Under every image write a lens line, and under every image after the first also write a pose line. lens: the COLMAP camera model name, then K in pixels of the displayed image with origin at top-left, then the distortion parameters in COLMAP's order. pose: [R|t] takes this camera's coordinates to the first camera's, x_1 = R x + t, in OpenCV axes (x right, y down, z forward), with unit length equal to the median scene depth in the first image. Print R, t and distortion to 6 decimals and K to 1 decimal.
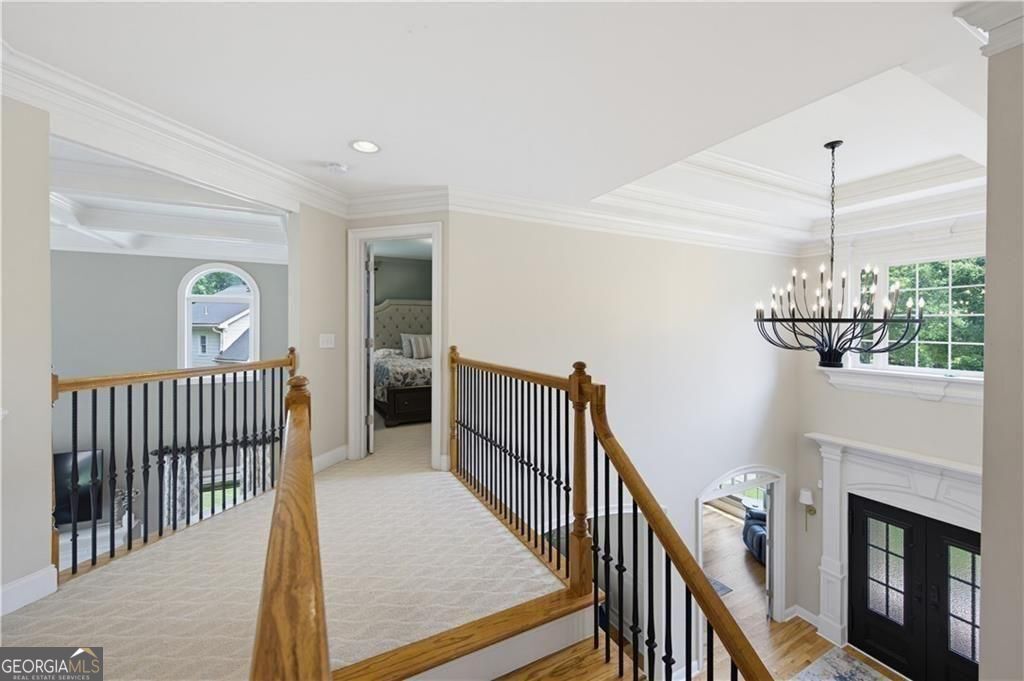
lens RADIAL K [[405.9, 0, 518.5], [0, 405.9, 333.2], [0, 0, 1]] dist [0.004293, -0.000031]
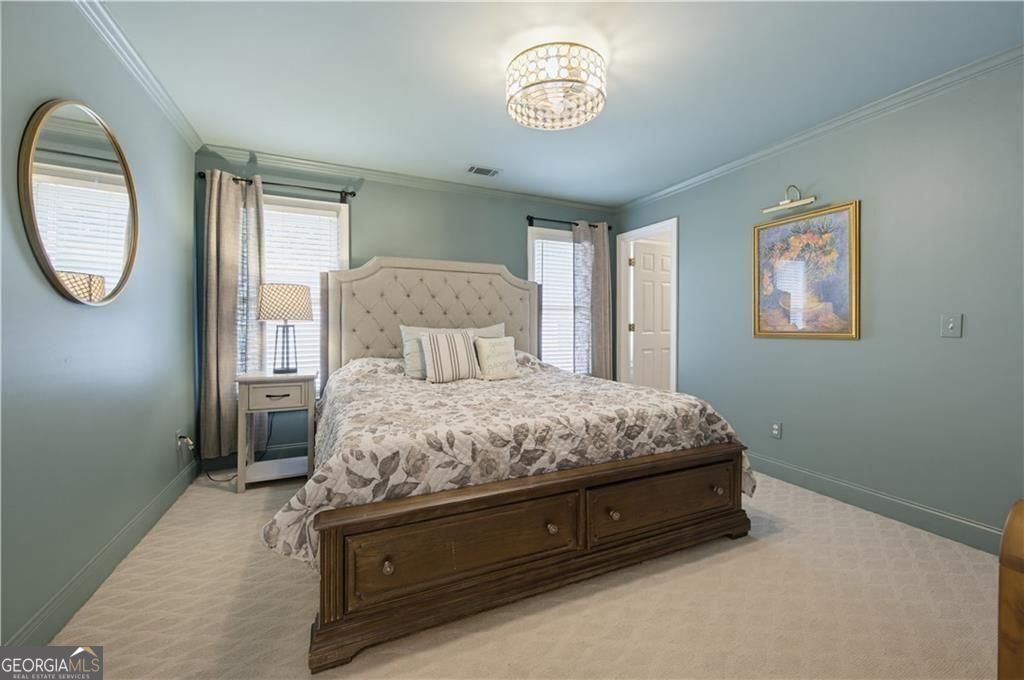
lens RADIAL K [[405.9, 0, 518.5], [0, 405.9, 332.7], [0, 0, 1]] dist [0.004293, -0.000031]
pose [[0.998276, 0.002370, -0.058641, -0.133652], [-0.002513, 0.999994, -0.002365, 0.009854], [0.058635, 0.002508, 0.998276, 0.566267]]
